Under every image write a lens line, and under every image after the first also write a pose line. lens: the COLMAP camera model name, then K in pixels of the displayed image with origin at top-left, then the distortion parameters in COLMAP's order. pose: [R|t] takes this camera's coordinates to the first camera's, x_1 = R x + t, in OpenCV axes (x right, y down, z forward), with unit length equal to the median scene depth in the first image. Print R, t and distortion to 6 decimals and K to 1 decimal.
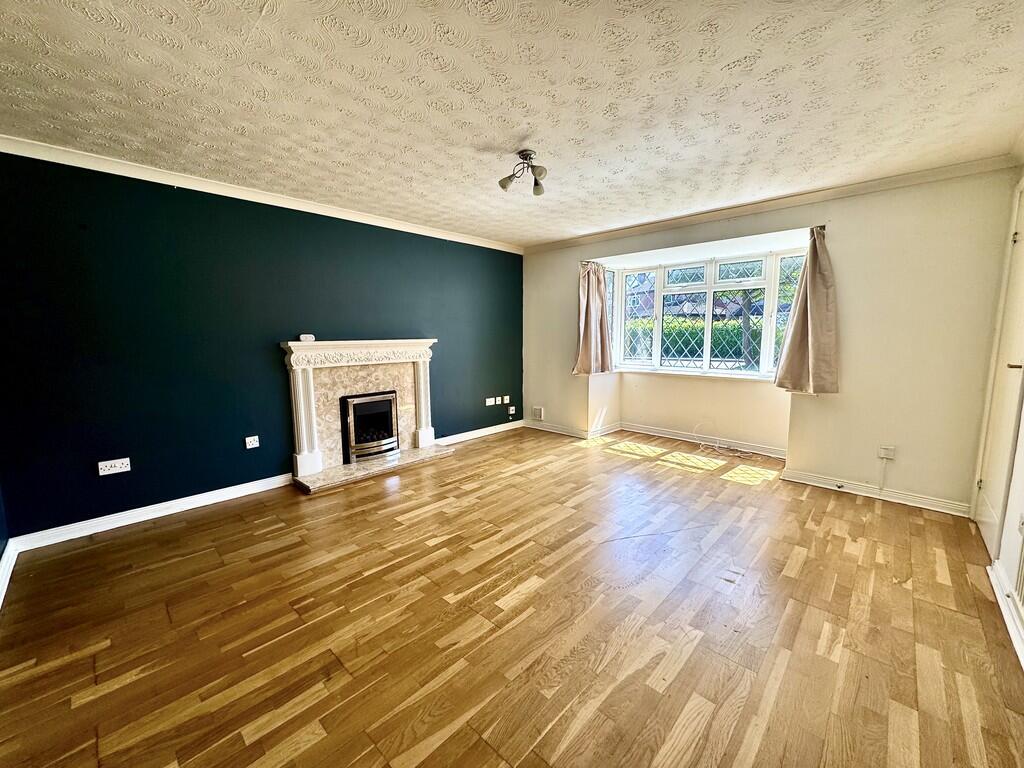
lens RADIAL K [[414.1, 0, 512.1], [0, 414.1, 382.6], [0, 0, 1]] dist [-0.005424, 0.000389]
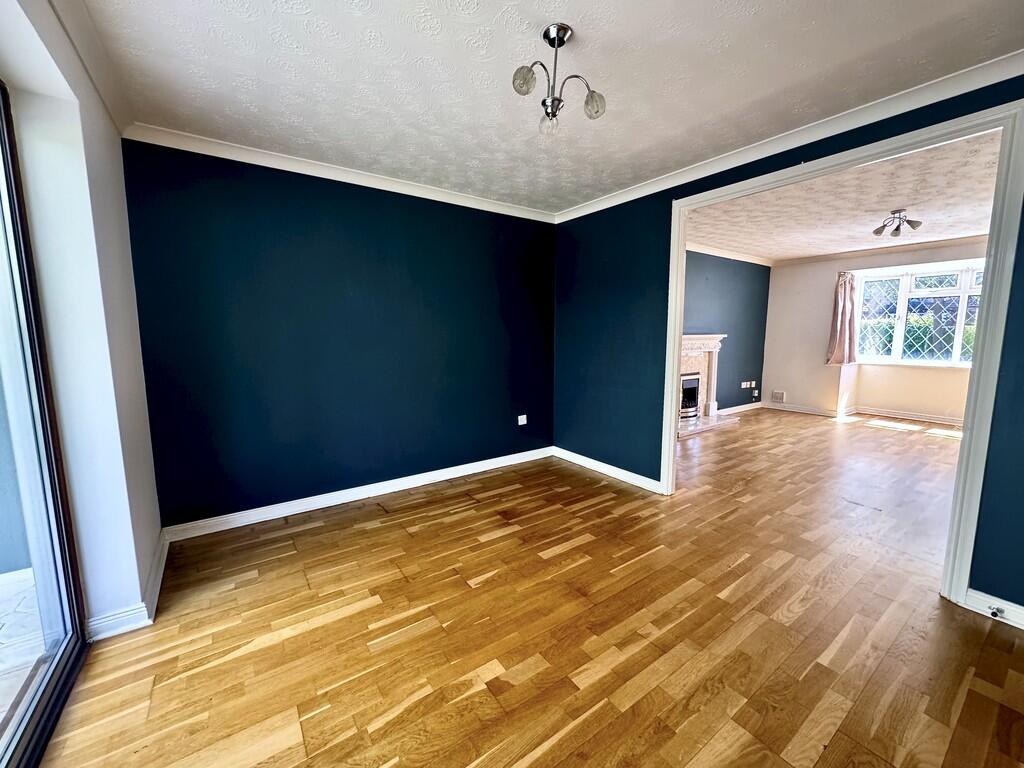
lens RADIAL K [[414.1, 0, 515.0], [0, 414.1, 381.2], [0, 0, 1]] dist [-0.005424, 0.000389]
pose [[0.980770, 0.026320, -0.193386, -0.510389], [-0.025842, 0.999654, 0.004999, 0.047582], [0.193451, 0.000095, 0.981110, -0.375803]]
